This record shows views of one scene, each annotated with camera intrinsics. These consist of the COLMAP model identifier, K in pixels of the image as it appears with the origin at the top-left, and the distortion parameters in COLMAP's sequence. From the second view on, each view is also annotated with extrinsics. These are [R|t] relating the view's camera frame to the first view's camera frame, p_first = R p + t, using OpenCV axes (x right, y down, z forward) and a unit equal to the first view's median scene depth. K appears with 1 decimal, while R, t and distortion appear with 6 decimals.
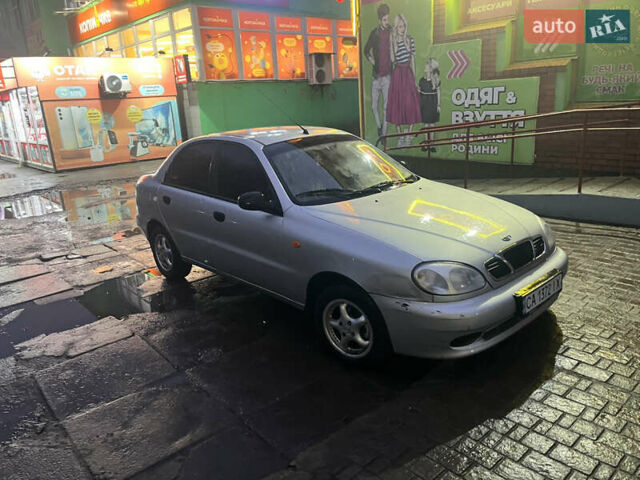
lens RADIAL K [[471.2, 0, 314.3], [0, 471.2, 238.3], [0, 0, 1]] dist [0.029033, -0.036715]
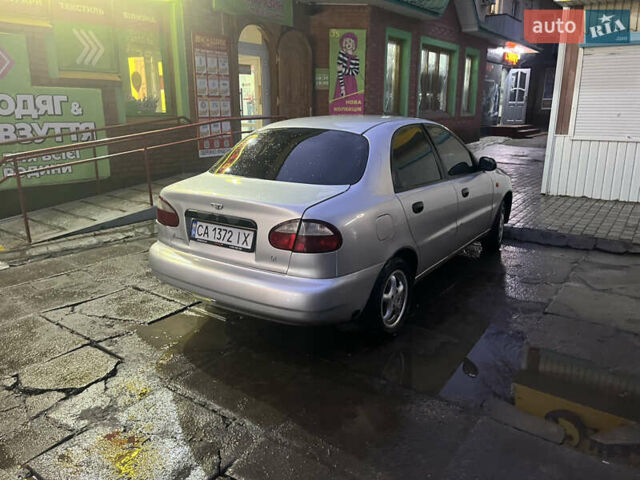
lens RADIAL K [[471.2, 0, 323.0], [0, 471.2, 239.9], [0, 0, 1]] dist [0.029033, -0.036715]
pose [[-0.232586, -0.200963, 0.951587, -0.578243], [0.285472, 0.921216, 0.264324, -0.161123], [-0.929736, 0.333129, -0.156892, 0.743809]]
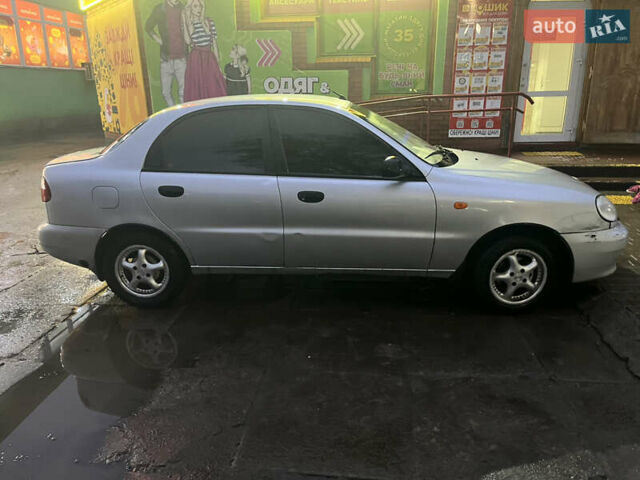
lens RADIAL K [[471.2, 0, 321.8], [0, 471.2, 239.0], [0, 0, 1]] dist [0.029033, -0.036715]
pose [[0.728115, -0.155469, 0.667591, -0.361546], [0.163103, 0.985261, 0.051558, -0.006481], [-0.665767, 0.071346, 0.742741, 0.197206]]
